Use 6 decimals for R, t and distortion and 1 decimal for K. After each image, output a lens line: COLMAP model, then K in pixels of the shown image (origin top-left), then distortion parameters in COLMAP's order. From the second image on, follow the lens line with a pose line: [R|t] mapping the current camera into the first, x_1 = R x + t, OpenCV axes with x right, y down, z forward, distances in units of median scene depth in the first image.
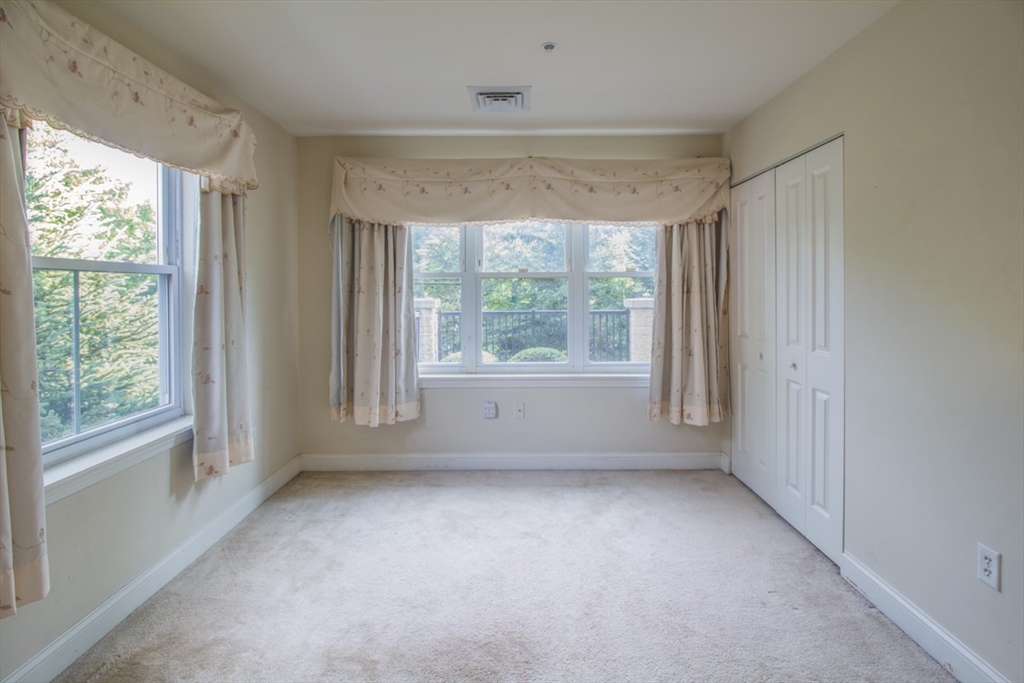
lens RADIAL K [[487.0, 0, 515.9], [0, 487.0, 333.0], [0, 0, 1]] dist [-0.000071, -0.015423]
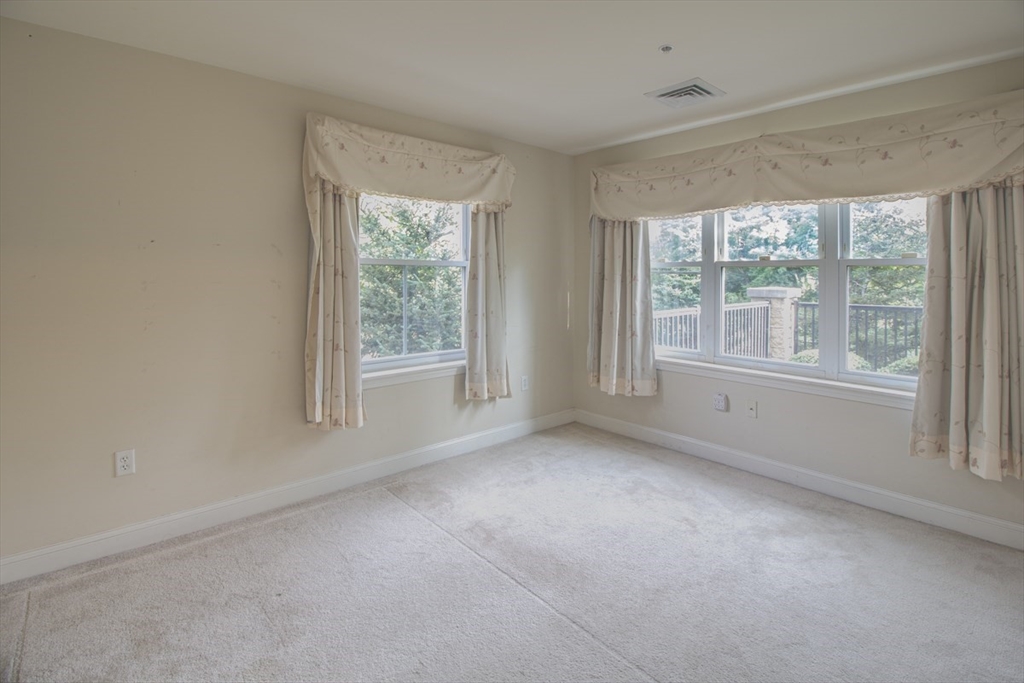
lens RADIAL K [[487.0, 0, 515.9], [0, 487.0, 333.0], [0, 0, 1]] dist [-0.000071, -0.015423]
pose [[0.672935, 0.094025, -0.733702, 0.438355], [-0.073493, 0.995479, 0.060166, -0.010224], [0.736042, 0.013434, 0.676803, 0.037689]]
